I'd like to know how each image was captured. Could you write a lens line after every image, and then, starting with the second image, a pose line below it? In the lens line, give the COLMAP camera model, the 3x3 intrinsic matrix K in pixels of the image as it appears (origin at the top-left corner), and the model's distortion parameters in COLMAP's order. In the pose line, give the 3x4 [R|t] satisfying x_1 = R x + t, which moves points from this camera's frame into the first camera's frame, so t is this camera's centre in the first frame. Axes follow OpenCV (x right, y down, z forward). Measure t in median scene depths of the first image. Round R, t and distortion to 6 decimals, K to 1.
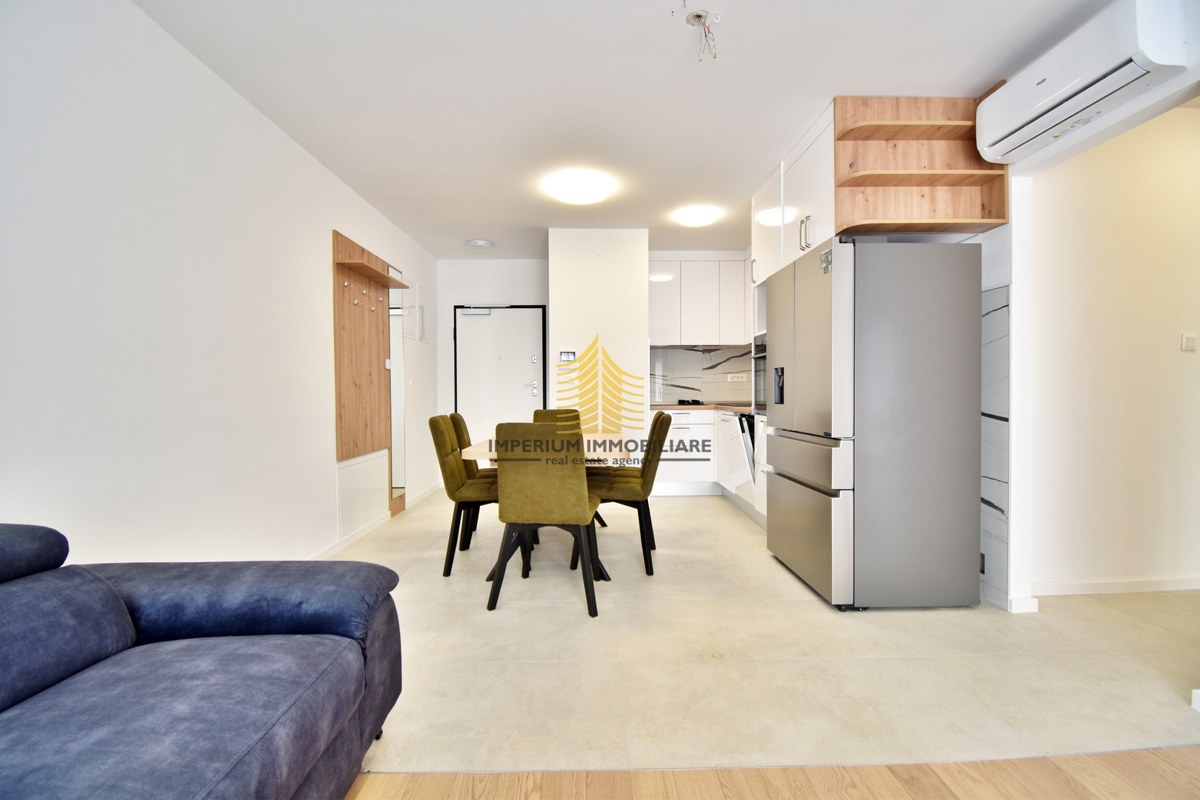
lens RADIAL K [[530.4, 0, 598.8], [0, 530.4, 397.1], [0, 0, 1]] dist [0.016704, -0.021528]
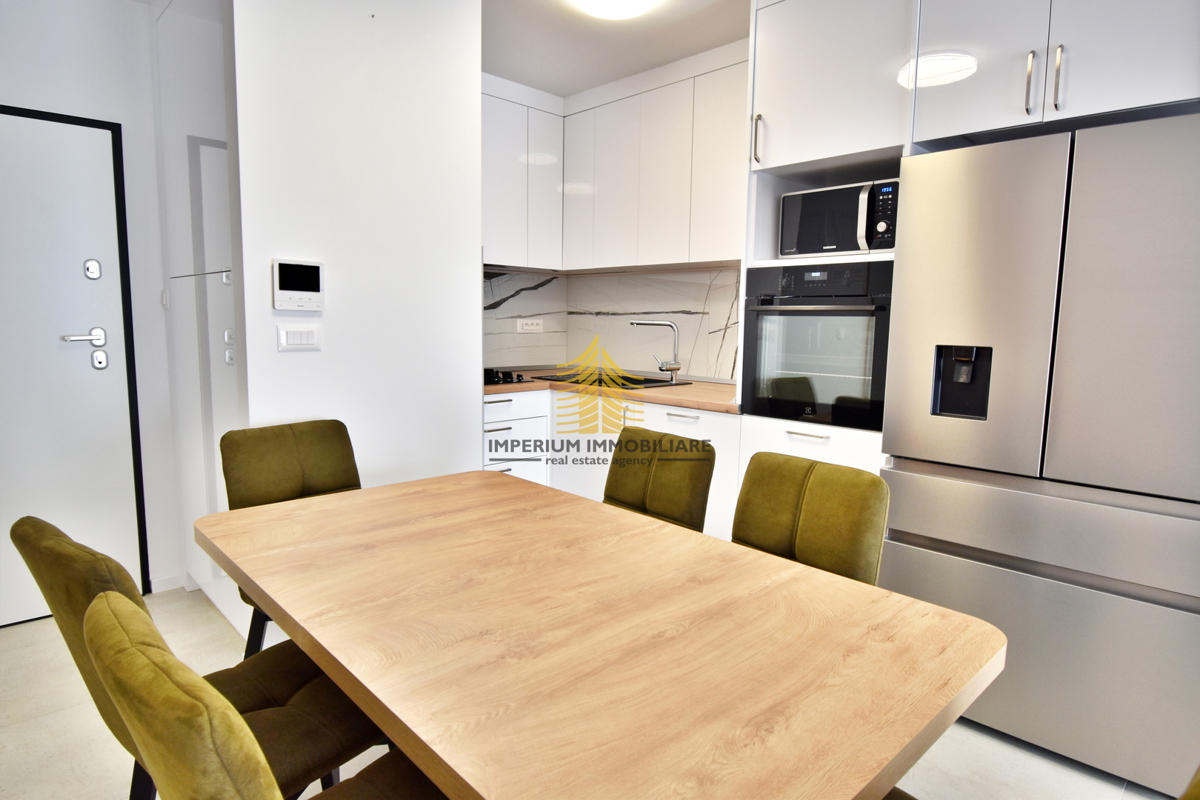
lens RADIAL K [[672.6, 0, 600.0], [0, 672.6, 400.0], [0, 0, 1]] dist [-0.006024, -0.001443]
pose [[0.728912, -0.064922, 0.681523, -0.275122], [-0.013158, 0.993981, 0.108759, -0.053947], [-0.684481, -0.088243, 0.723670, 0.609735]]
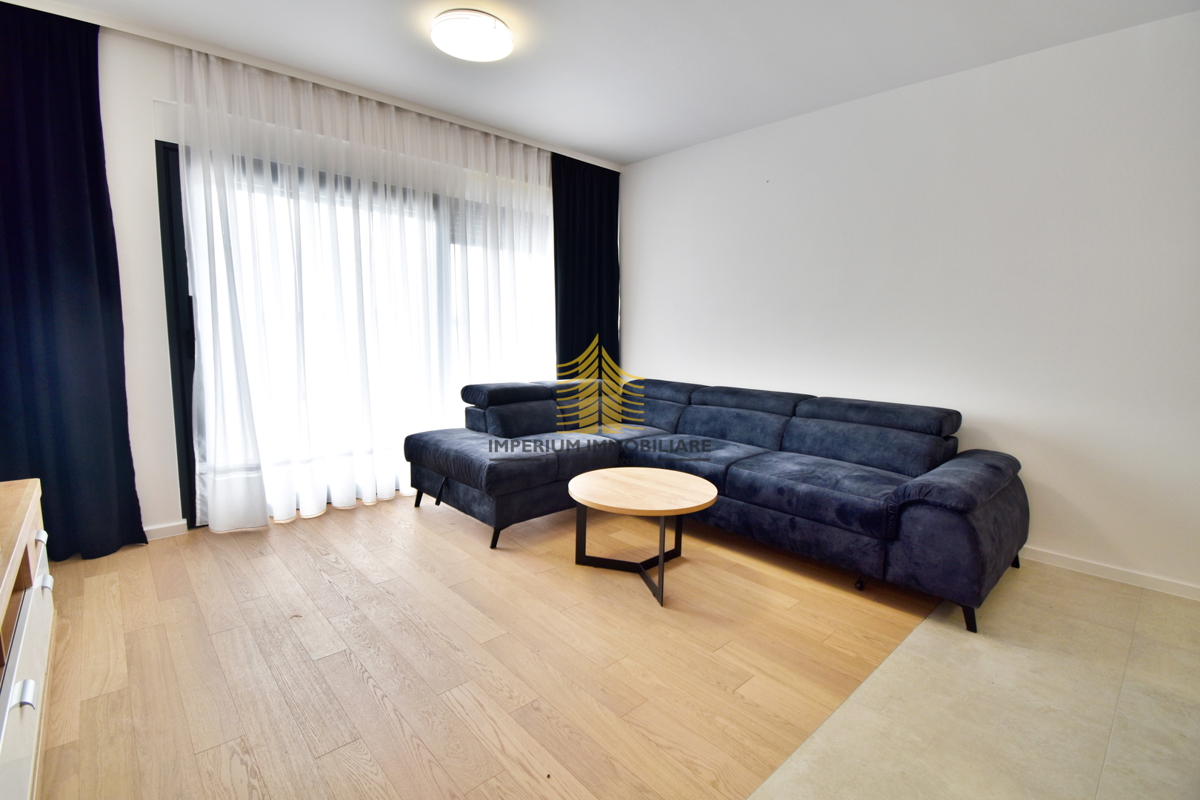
lens RADIAL K [[543.0, 0, 597.5], [0, 543.0, 398.8], [0, 0, 1]] dist [0.019148, -0.024318]
pose [[-0.749727, 0.074734, -0.657513, 0.430033], [-0.018271, 0.990886, 0.133458, -0.026578], [0.661495, 0.112071, -0.741529, 0.528869]]
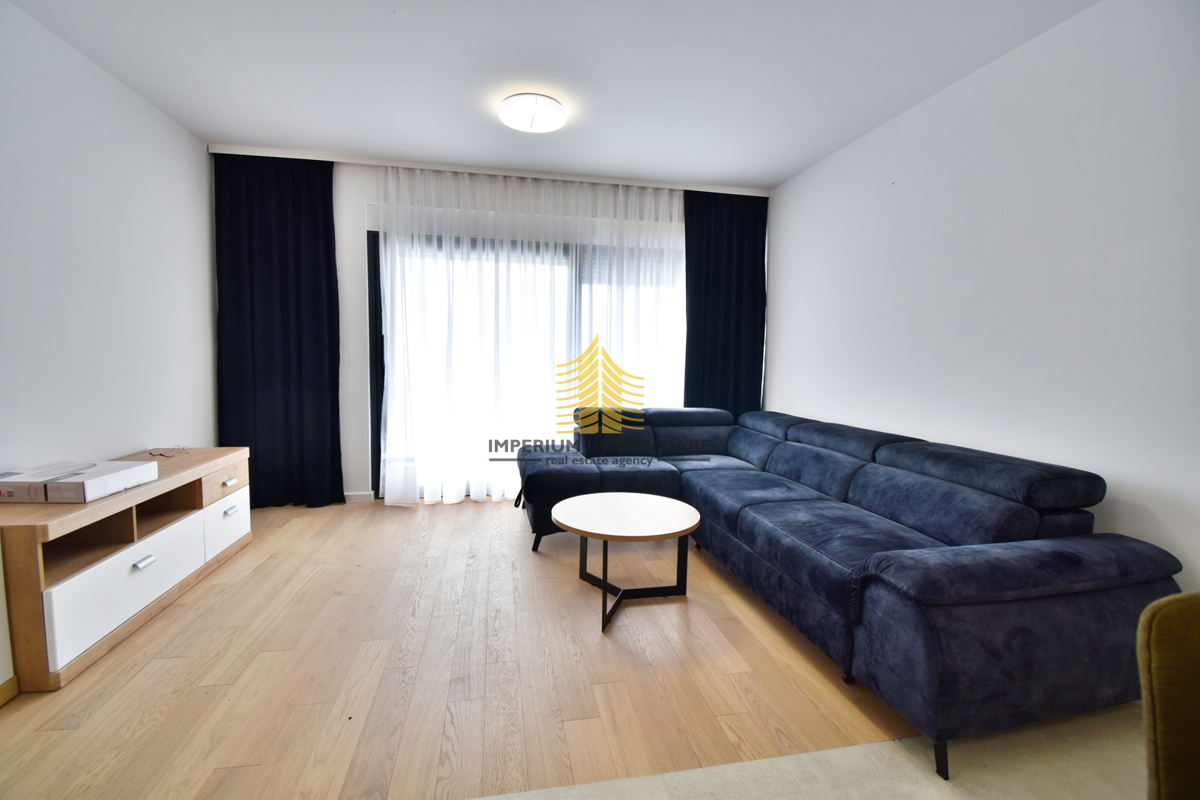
lens RADIAL K [[530.4, 0, 598.8], [0, 530.4, 397.1], [0, 0, 1]] dist [0.016704, -0.021528]
pose [[-0.984063, 0.000684, -0.177819, 0.127604], [-0.014179, 0.996507, 0.082301, -0.026226], [0.177254, 0.083511, -0.980616, 0.694674]]
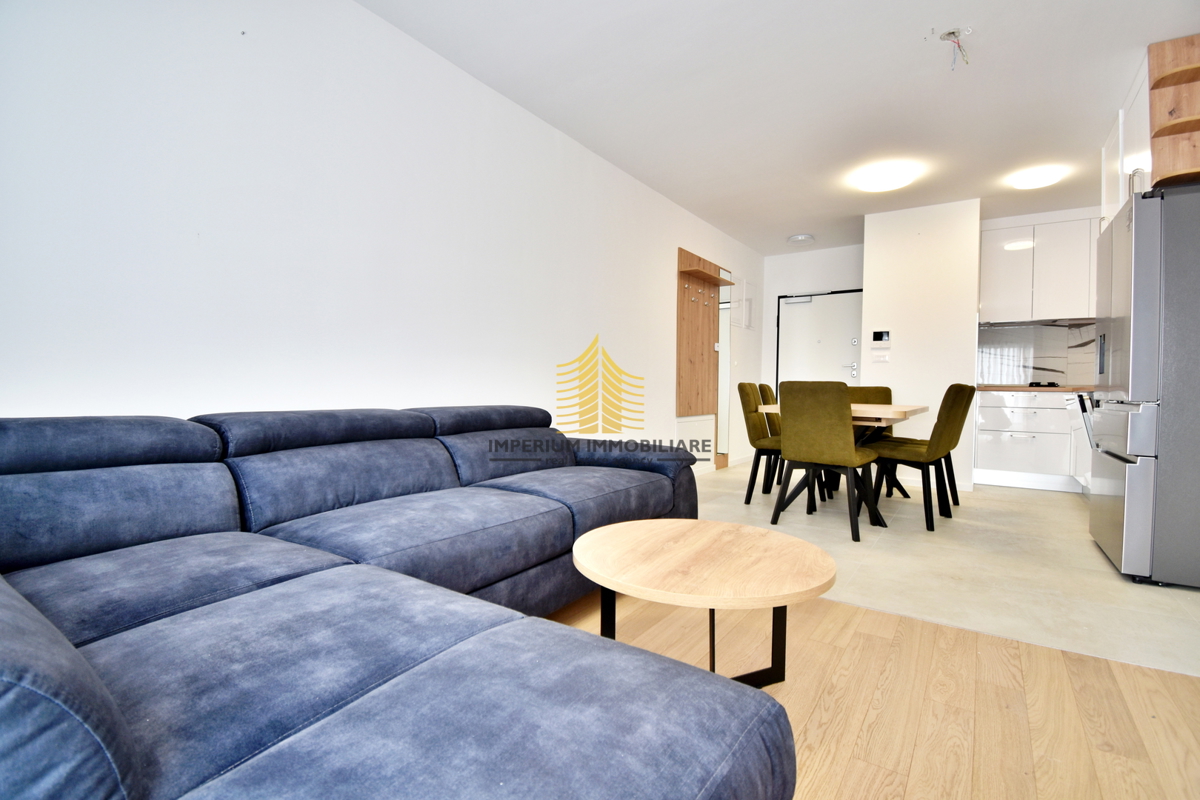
lens RADIAL K [[543.0, 0, 597.5], [0, 543.0, 398.8], [0, 0, 1]] dist [0.019148, -0.024318]
pose [[0.809460, 0.030304, -0.586392, 0.144930], [-0.024575, 0.999541, 0.017732, 0.048568], [0.586660, 0.000057, 0.809833, -0.224268]]
